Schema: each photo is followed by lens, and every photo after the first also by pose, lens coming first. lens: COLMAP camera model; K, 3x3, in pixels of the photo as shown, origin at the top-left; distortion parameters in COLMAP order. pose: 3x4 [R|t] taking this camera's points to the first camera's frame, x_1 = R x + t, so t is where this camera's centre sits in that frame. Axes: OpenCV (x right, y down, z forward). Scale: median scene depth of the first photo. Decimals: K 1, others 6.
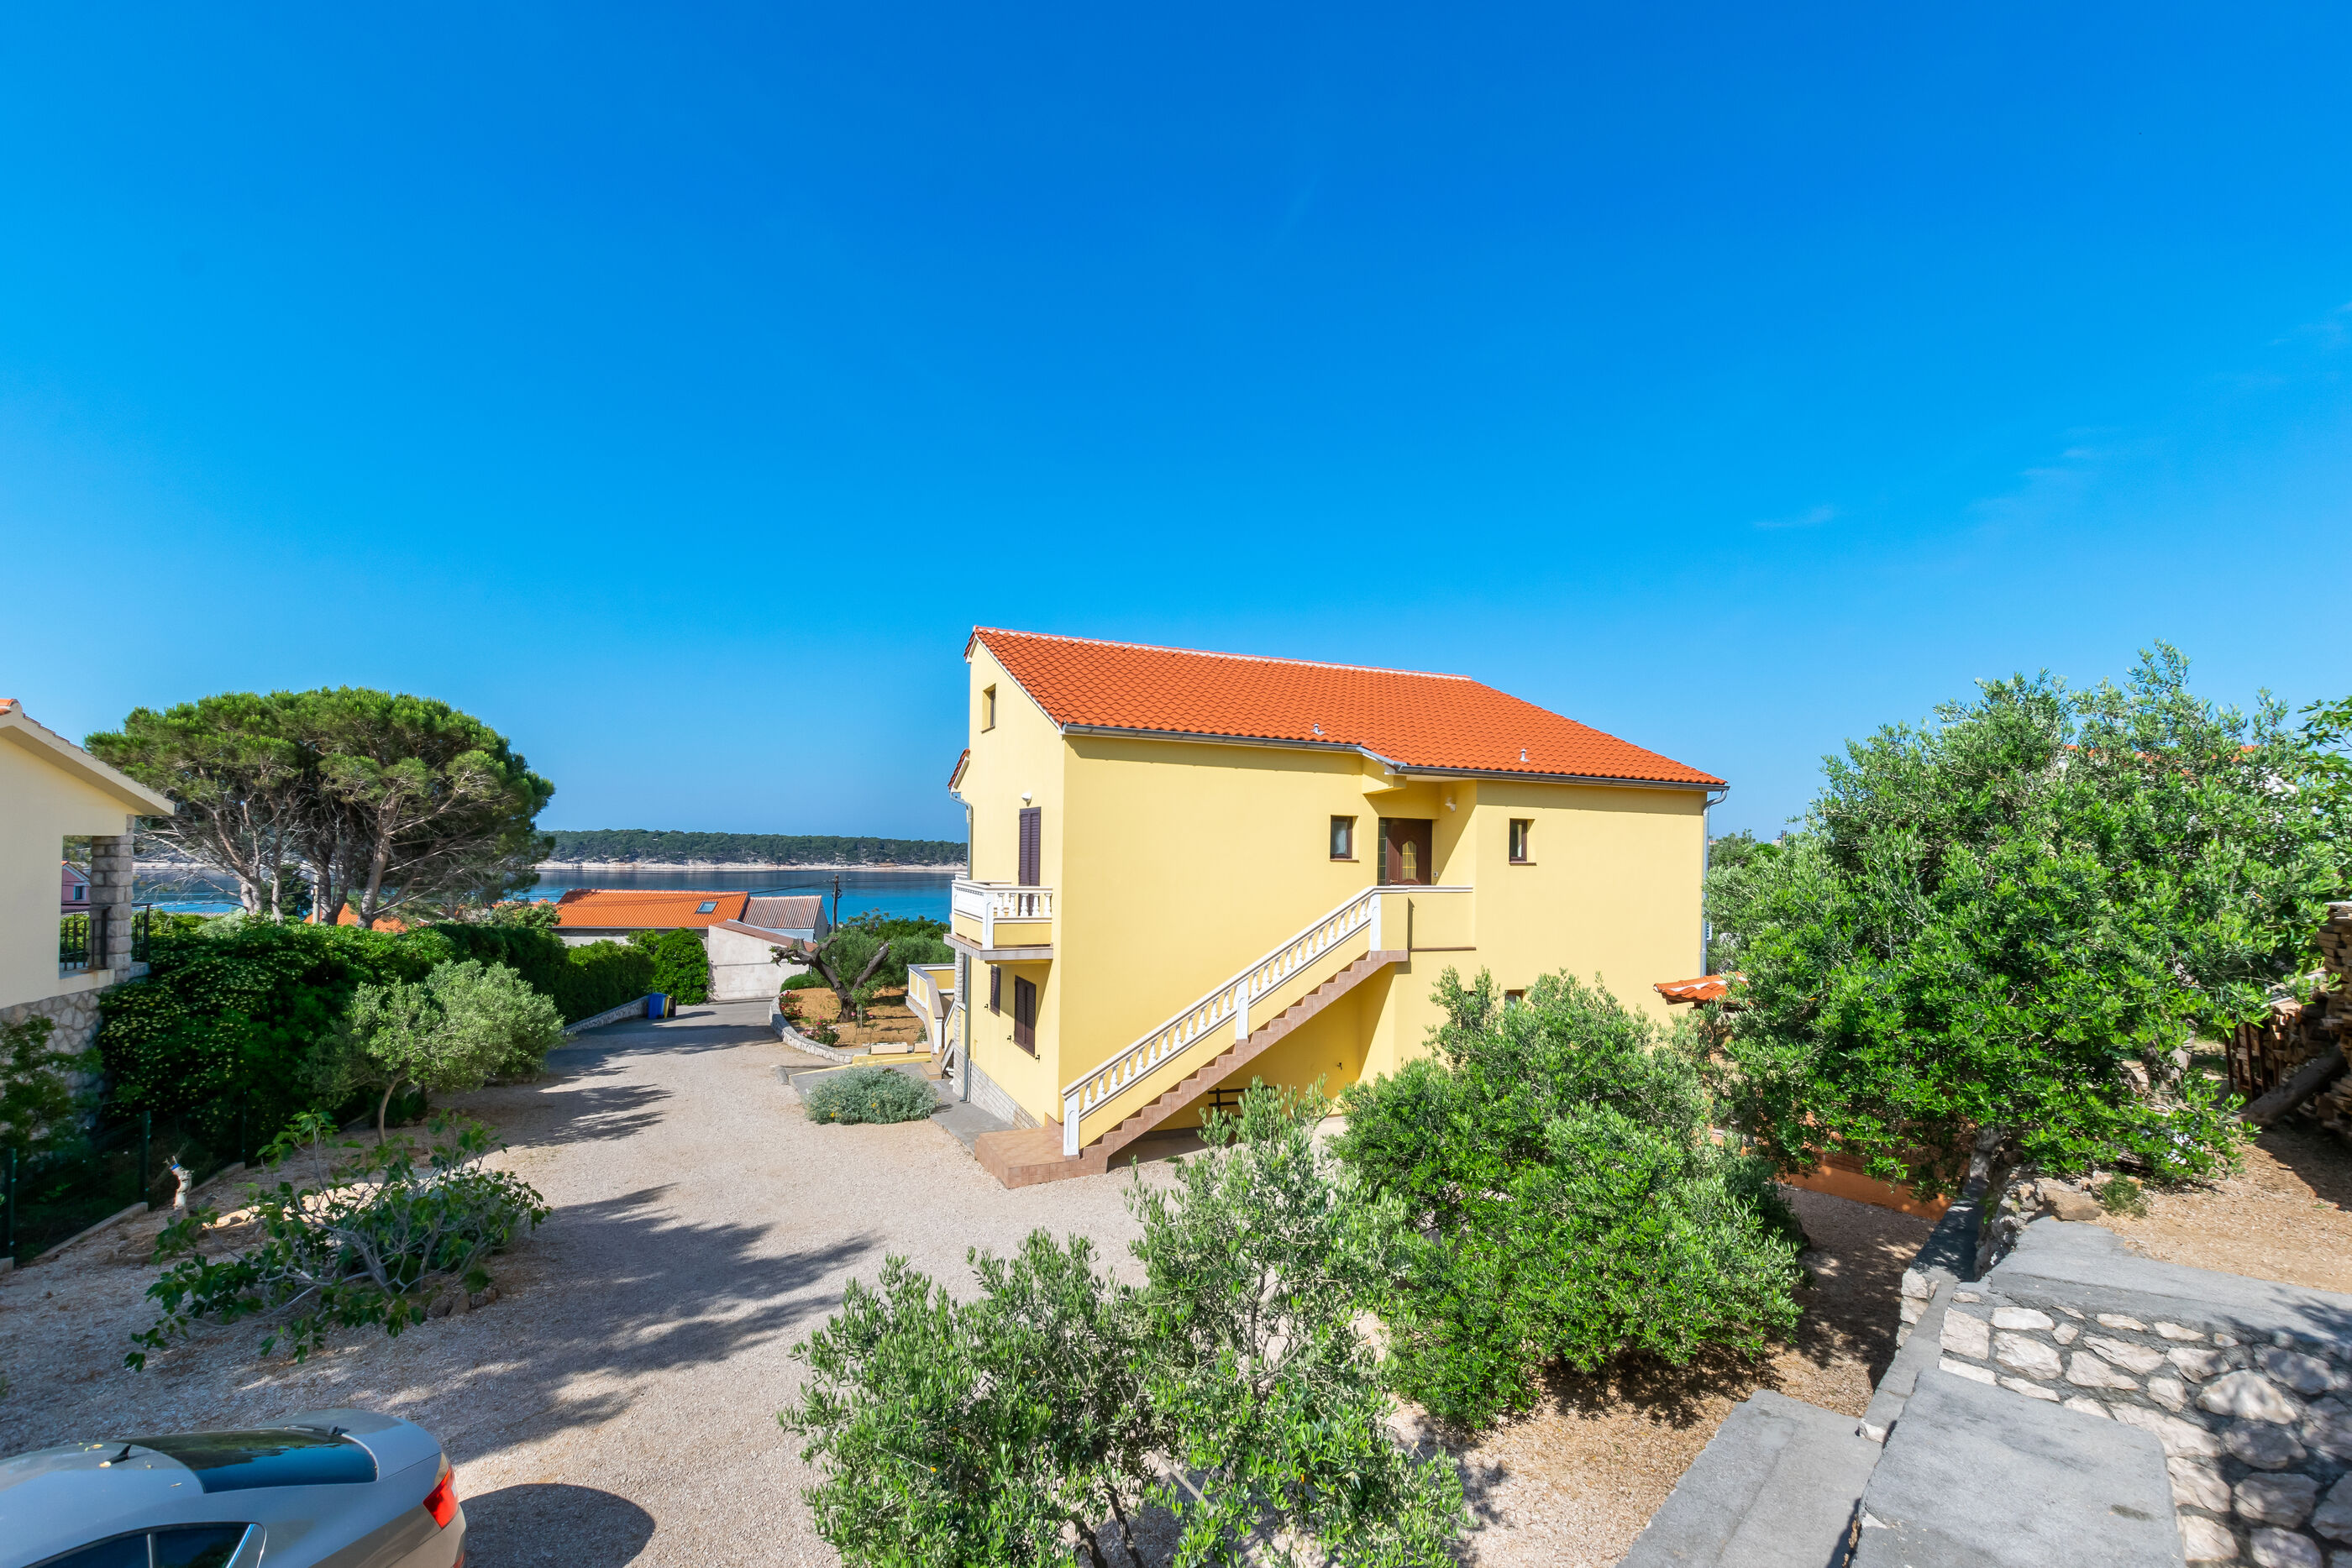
lens RADIAL K [[1024.6, 0, 1191.0], [0, 1024.6, 859.0], [0, 0, 1]] dist [0.009716, -0.005073]
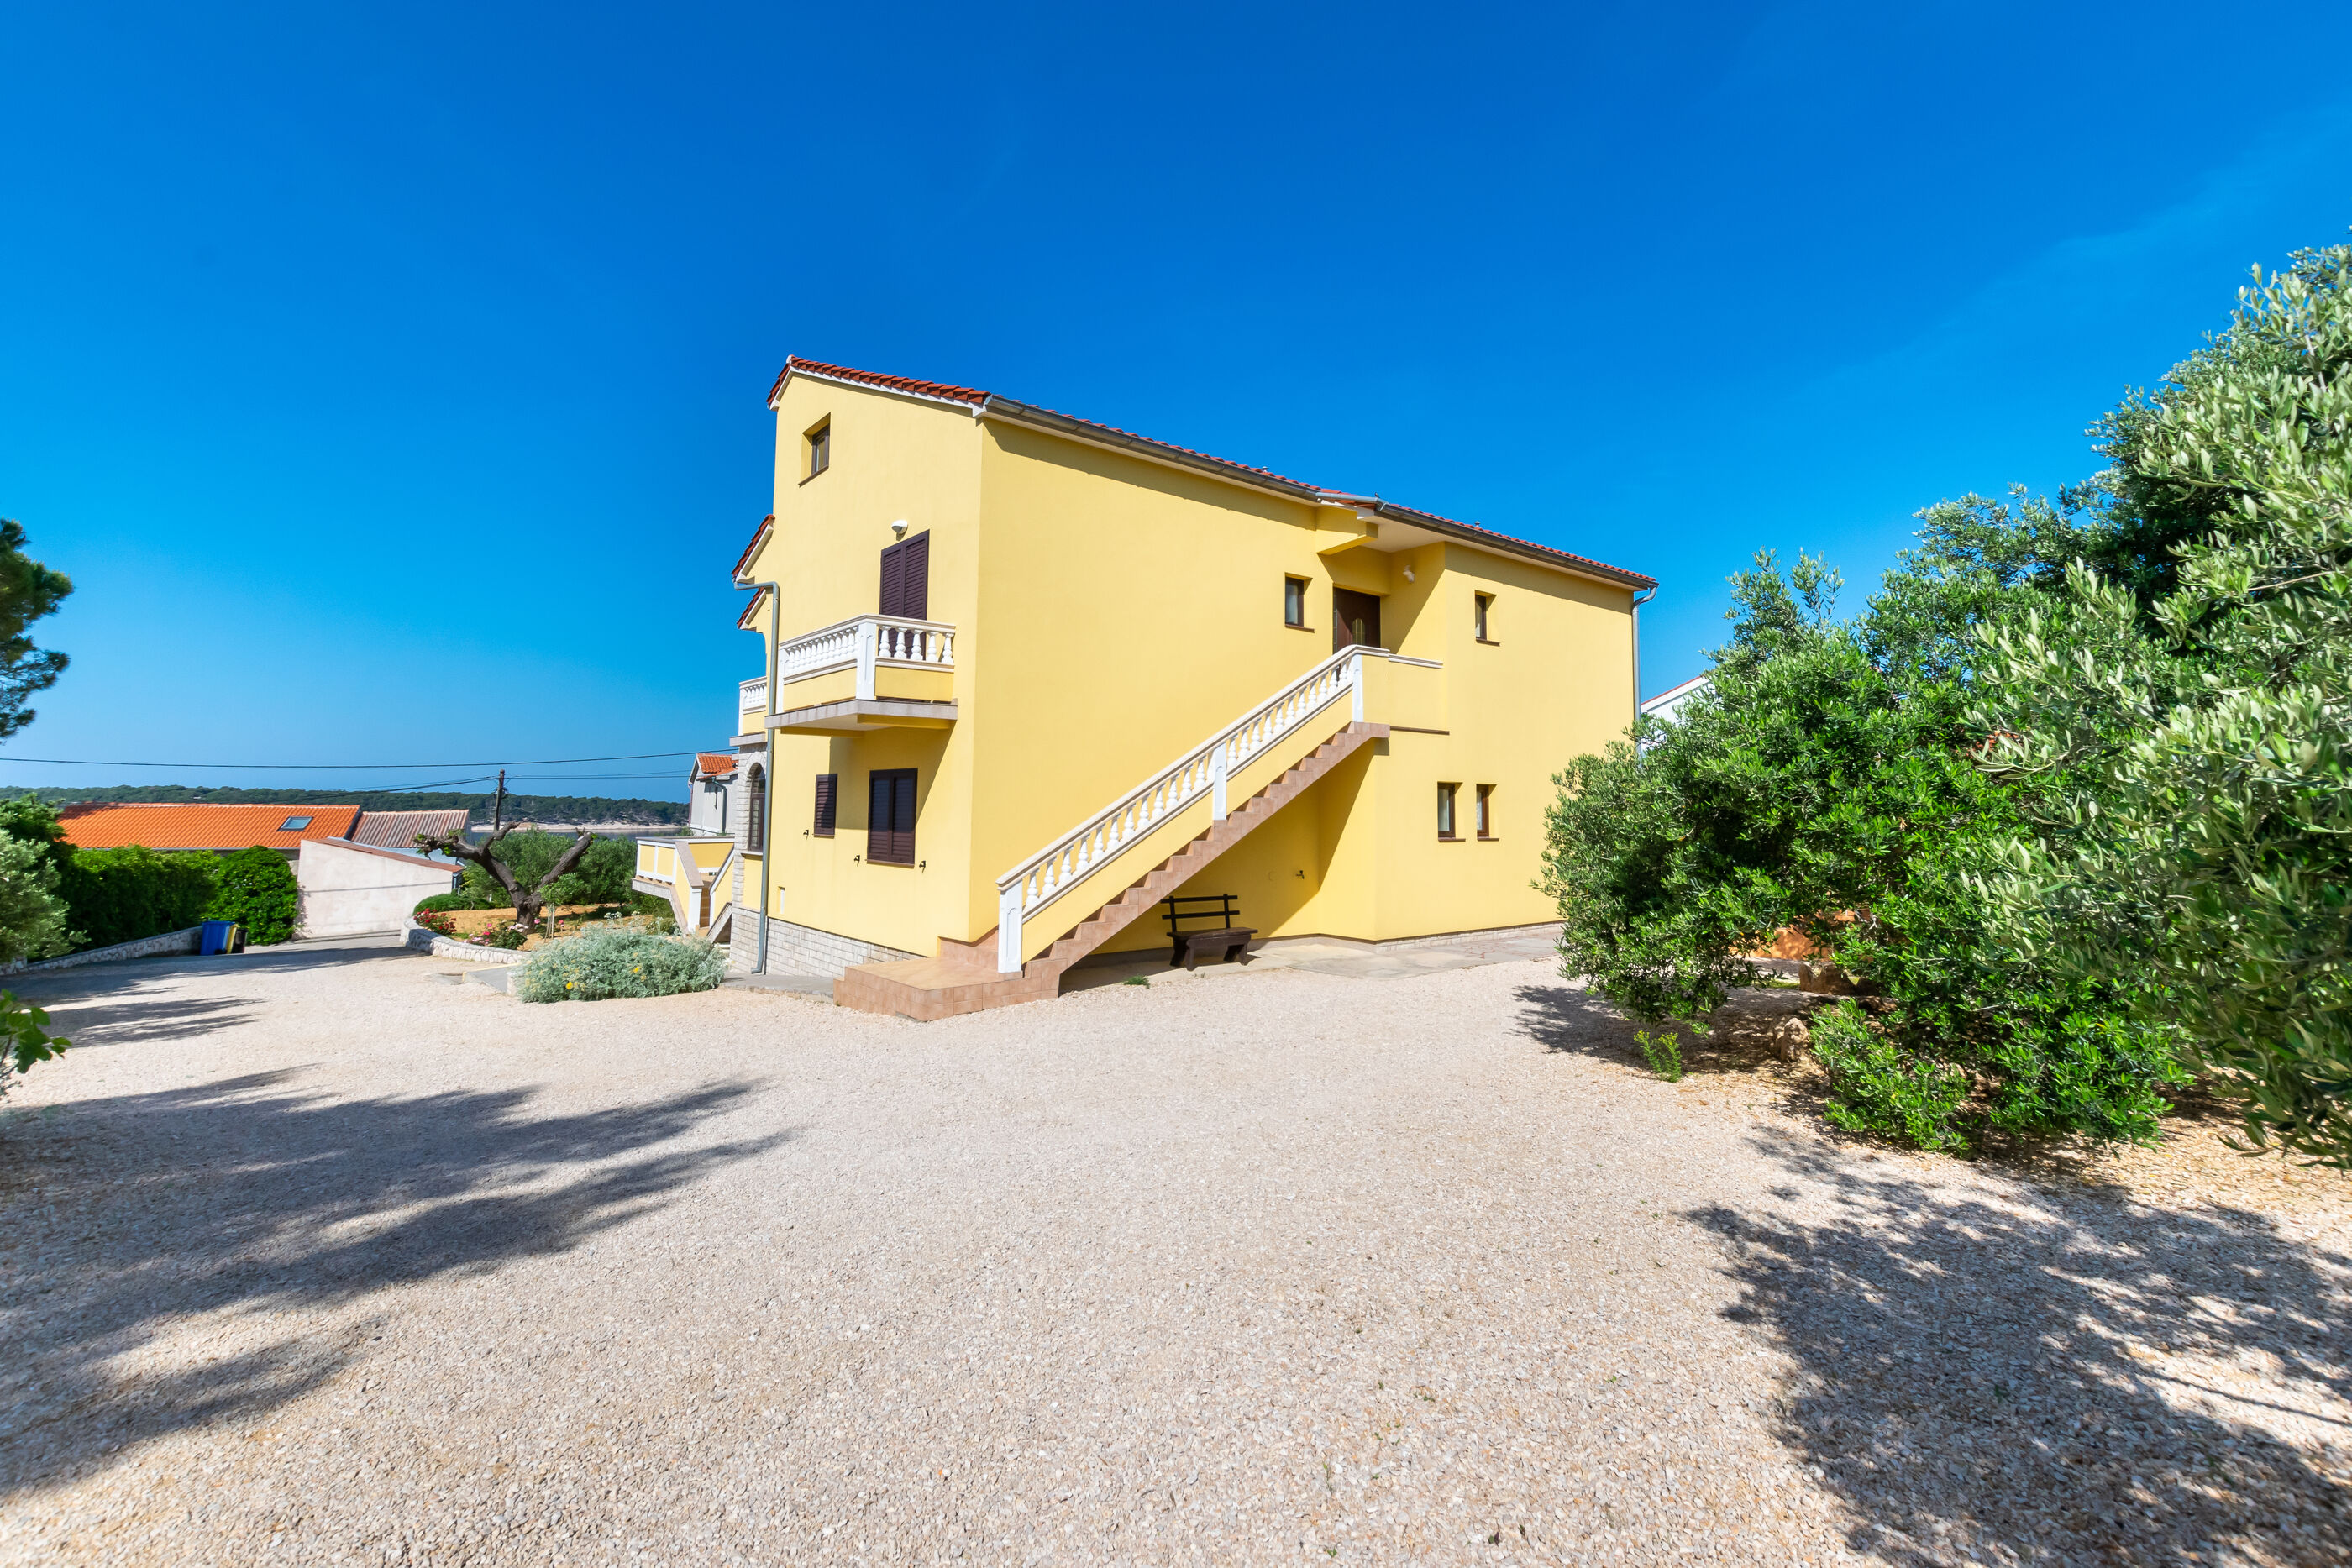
lens RADIAL K [[1024.6, 0, 1207.1], [0, 1024.6, 731.5], [0, 0, 1]] dist [0.009716, -0.005073]
pose [[0.957723, 0.021319, 0.286900, -0.160650], [-0.000233, 0.997308, -0.073329, 0.147458], [-0.287691, 0.070162, 0.955150, 0.237490]]
